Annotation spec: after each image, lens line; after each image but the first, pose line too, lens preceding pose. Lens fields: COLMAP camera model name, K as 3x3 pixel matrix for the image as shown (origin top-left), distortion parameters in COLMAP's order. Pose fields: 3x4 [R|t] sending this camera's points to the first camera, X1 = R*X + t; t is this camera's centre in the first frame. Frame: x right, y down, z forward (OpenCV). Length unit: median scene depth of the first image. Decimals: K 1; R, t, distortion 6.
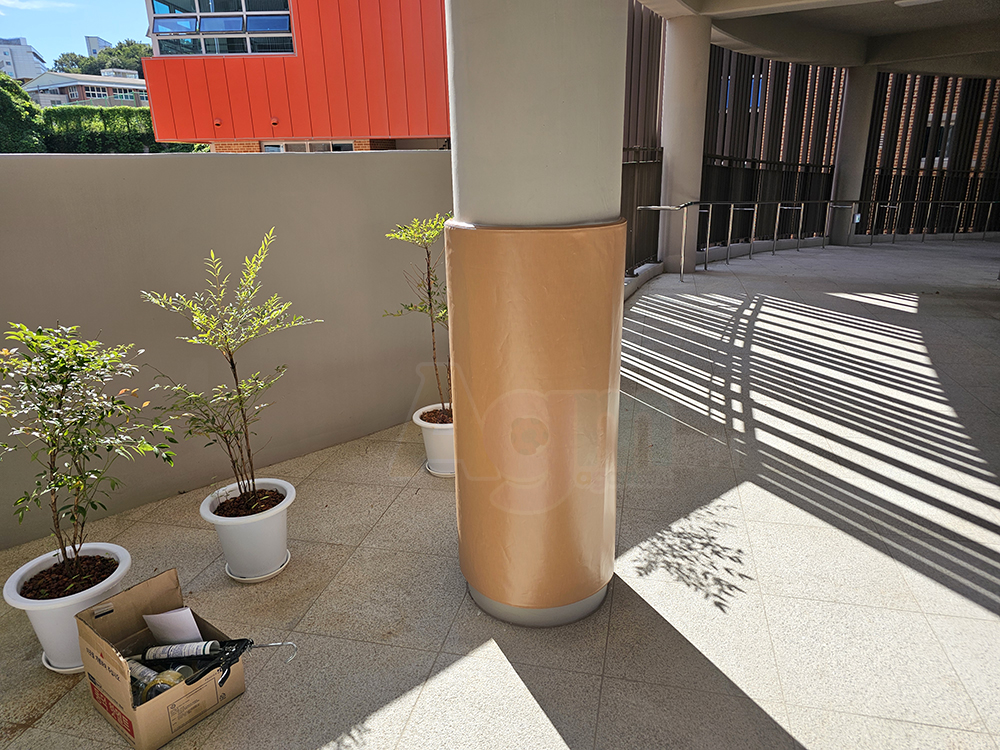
lens RADIAL K [[674.0, 0, 500.4], [0, 674.0, 382.0], [0, 0, 1]] dist [-0.002158, -0.001081]
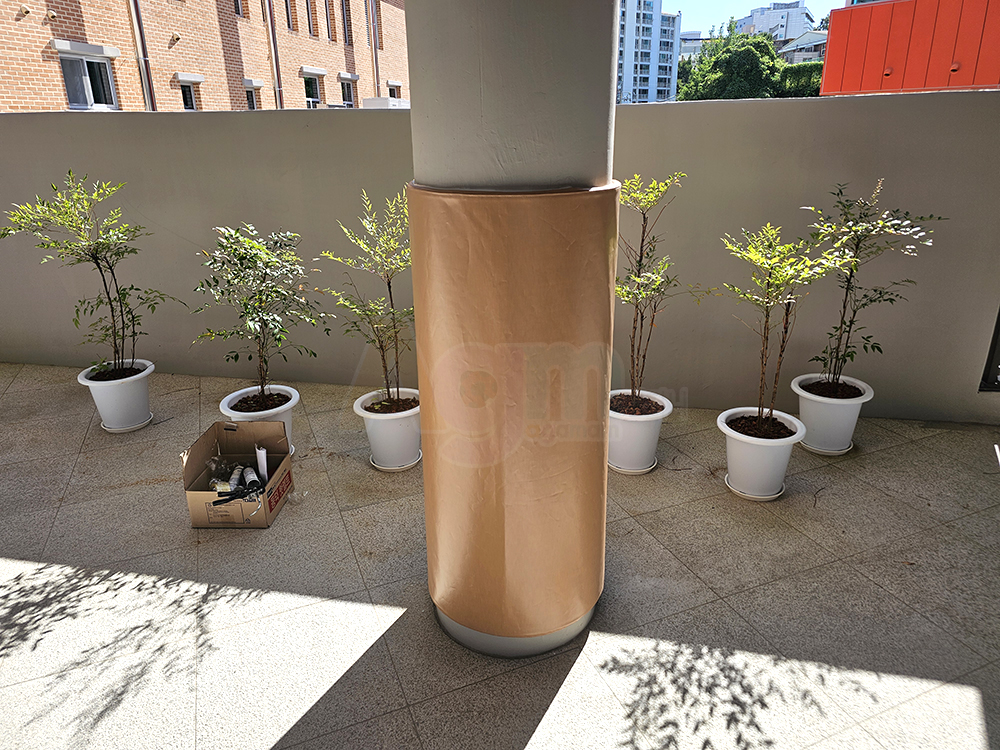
lens RADIAL K [[674.0, 0, 498.6], [0, 674.0, 366.7], [0, 0, 1]] dist [-0.002158, -0.001081]
pose [[0.578203, 0.282139, -0.765558, 0.532329], [-0.251302, 0.954274, 0.161887, -0.108154], [0.776227, 0.098783, 0.622666, 0.346318]]
